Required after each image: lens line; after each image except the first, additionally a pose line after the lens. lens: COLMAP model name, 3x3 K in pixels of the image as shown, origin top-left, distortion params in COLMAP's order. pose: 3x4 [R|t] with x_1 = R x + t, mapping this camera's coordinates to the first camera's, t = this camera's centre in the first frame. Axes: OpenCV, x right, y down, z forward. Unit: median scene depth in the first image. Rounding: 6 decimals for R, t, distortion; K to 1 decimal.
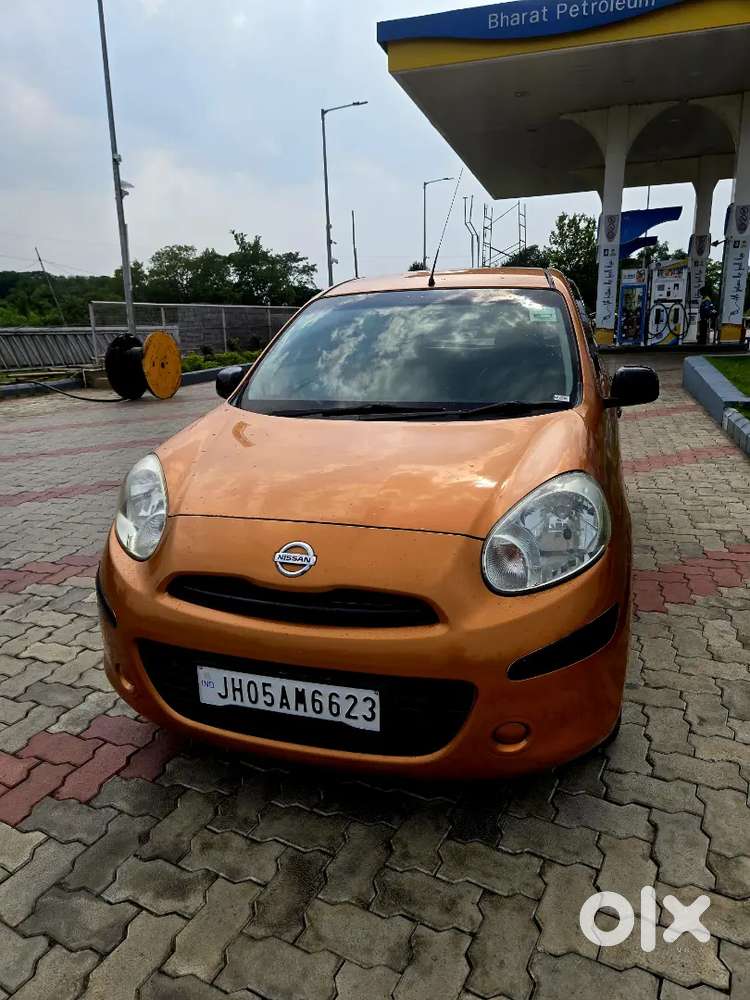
lens RADIAL K [[685.9, 0, 393.2], [0, 685.9, 492.8], [0, 0, 1]] dist [0.080271, -0.087310]
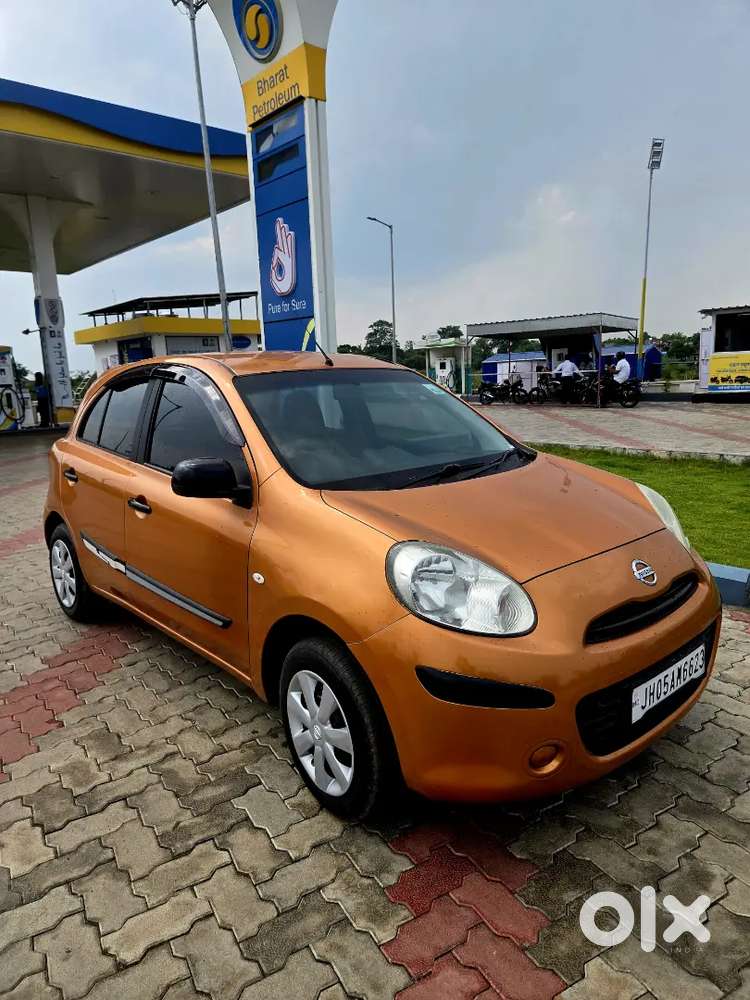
lens RADIAL K [[666.7, 0, 387.4], [0, 666.7, 502.7], [0, 0, 1]] dist [0.060322, -0.070721]
pose [[0.517525, -0.158885, 0.840787, -1.324407], [0.242086, 0.969651, 0.034227, -0.169025], [-0.820708, 0.185829, 0.540283, 0.679979]]
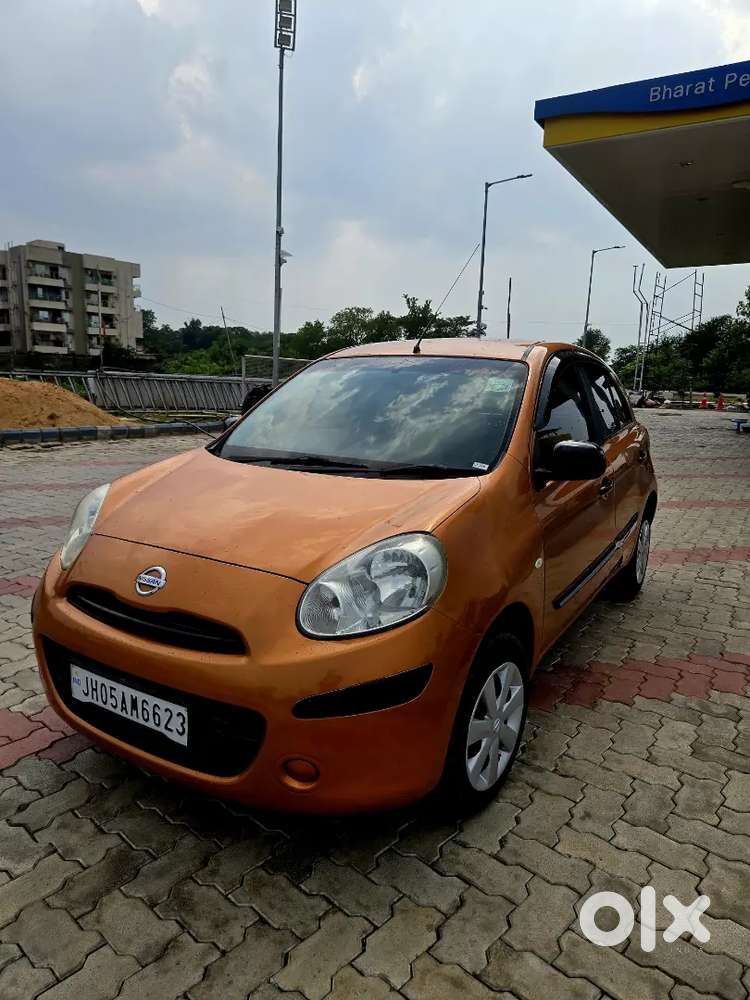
lens RADIAL K [[690.6, 0, 375.0], [0, 690.6, 500.0], [0, 0, 1]] dist [0.070387, -0.070684]
pose [[0.963806, 0.096718, -0.248441, 0.468223], [-0.115173, 0.991482, -0.060819, -0.008822], [0.240443, 0.087232, 0.966736, -0.031414]]
